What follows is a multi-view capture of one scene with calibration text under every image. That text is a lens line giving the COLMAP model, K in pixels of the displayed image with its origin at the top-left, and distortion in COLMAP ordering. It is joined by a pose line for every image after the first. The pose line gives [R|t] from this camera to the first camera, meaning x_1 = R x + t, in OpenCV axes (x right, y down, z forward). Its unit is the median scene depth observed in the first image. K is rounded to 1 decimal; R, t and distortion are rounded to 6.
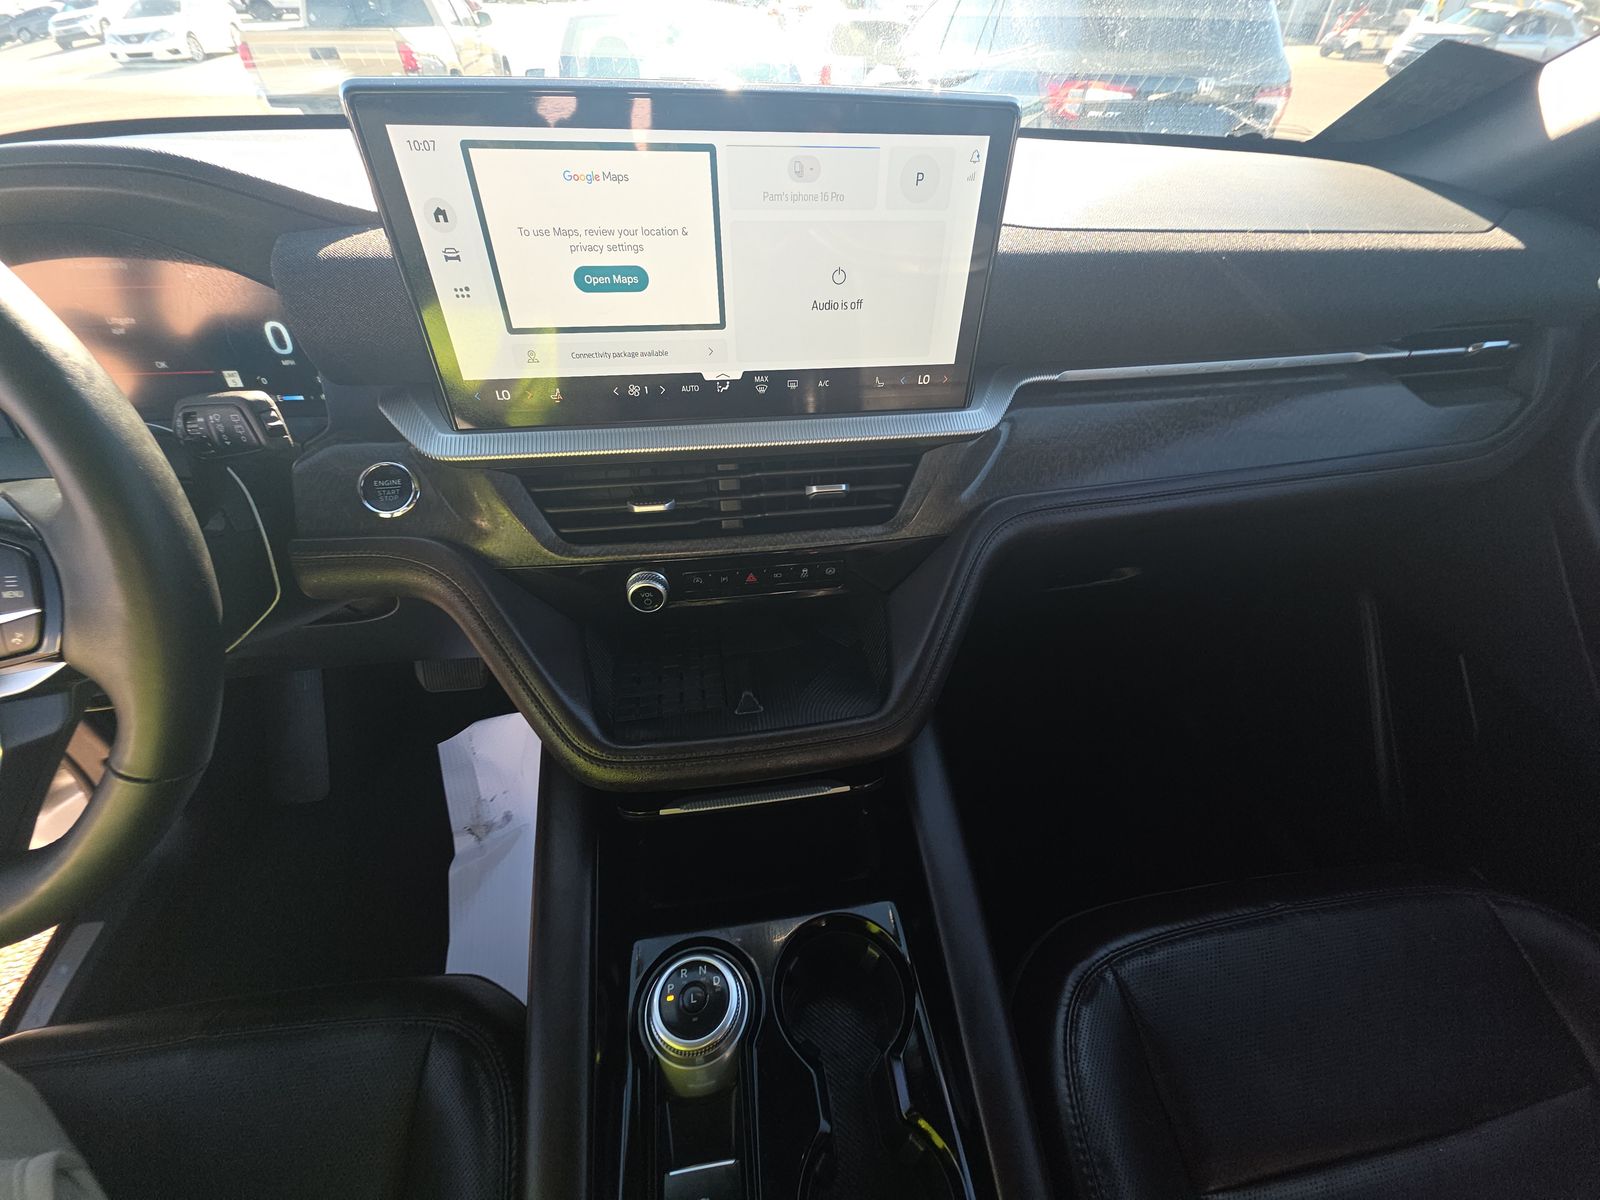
lens RADIAL K [[636.4, 0, 800.0], [0, 636.4, 600.0], [0, 0, 1]] dist [0.010555, -0.007665]
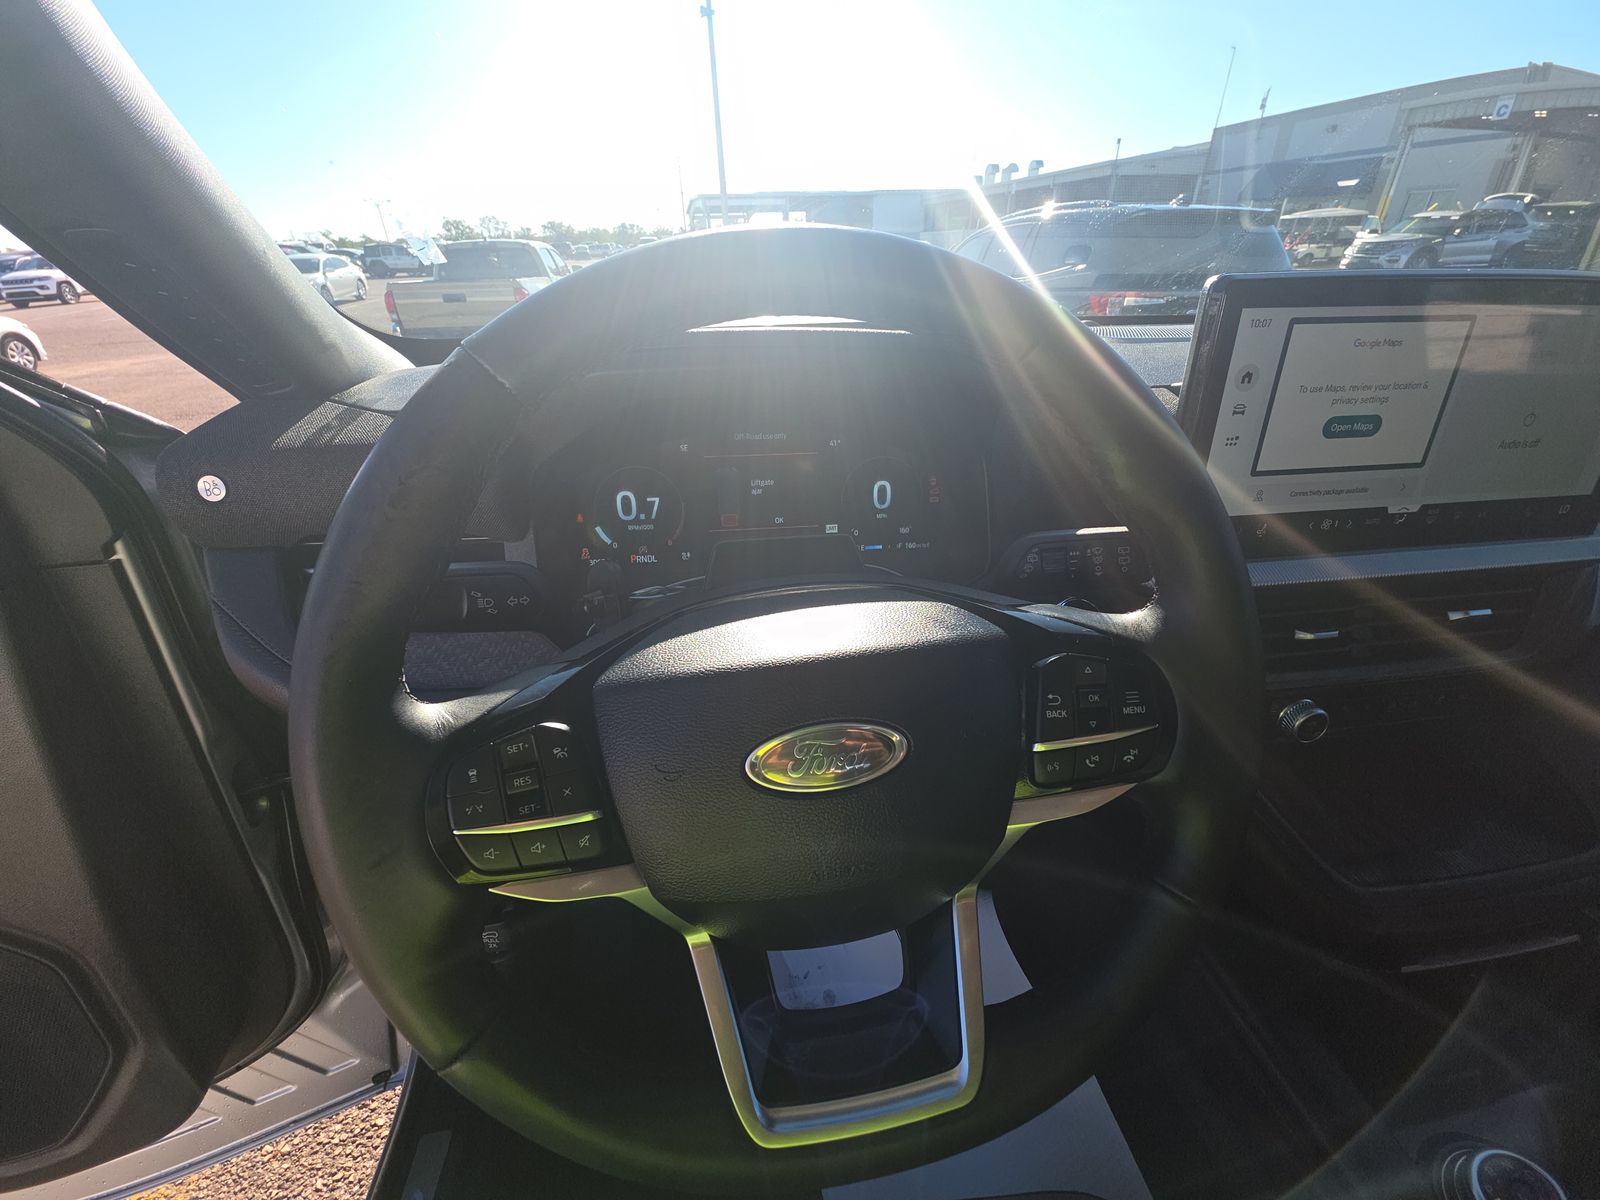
lens RADIAL K [[636.4, 0, 800.0], [0, 636.4, 600.0], [0, 0, 1]] dist [0.010555, -0.007665]
pose [[0.999111, -0.024815, -0.034082, -1.218655], [0.015640, 0.968898, -0.246966, 0.044972], [0.039150, 0.246214, 0.968425, -0.031775]]
